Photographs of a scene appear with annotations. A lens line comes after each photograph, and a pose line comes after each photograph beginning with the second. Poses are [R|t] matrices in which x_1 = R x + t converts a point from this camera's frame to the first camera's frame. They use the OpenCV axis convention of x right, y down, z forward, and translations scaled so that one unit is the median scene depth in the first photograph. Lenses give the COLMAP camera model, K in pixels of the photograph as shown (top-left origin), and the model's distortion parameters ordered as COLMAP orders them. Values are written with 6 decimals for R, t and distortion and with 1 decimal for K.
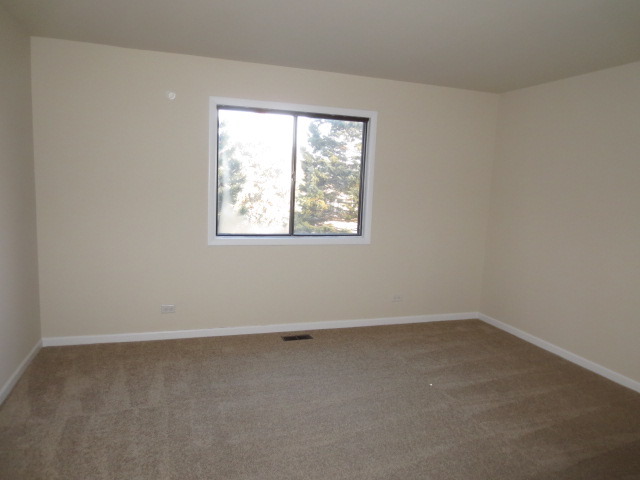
lens RADIAL K [[450.6, 0, 320.0], [0, 450.6, 240.0], [0, 0, 1]] dist [-0.030965, 0.003862]
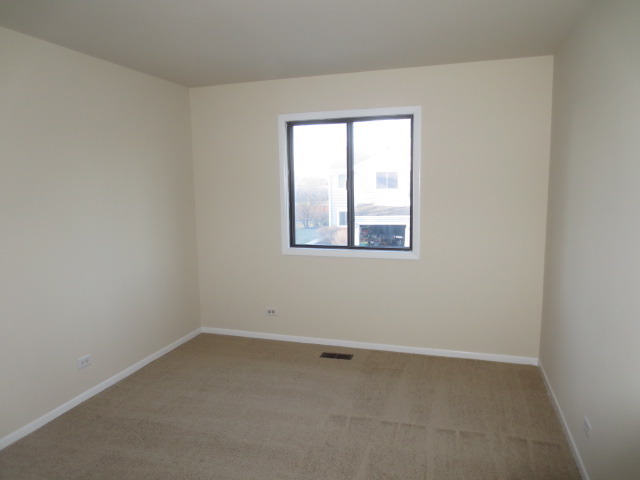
lens RADIAL K [[454.8, 0, 320.0], [0, 454.8, 240.0], [0, 0, 1]] dist [-0.017380, -0.000034]
pose [[0.806626, 0.014968, -0.590873, 0.477843], [-0.030801, 0.999385, -0.016731, -0.008795], [0.590259, 0.031696, 0.806591, 0.196754]]
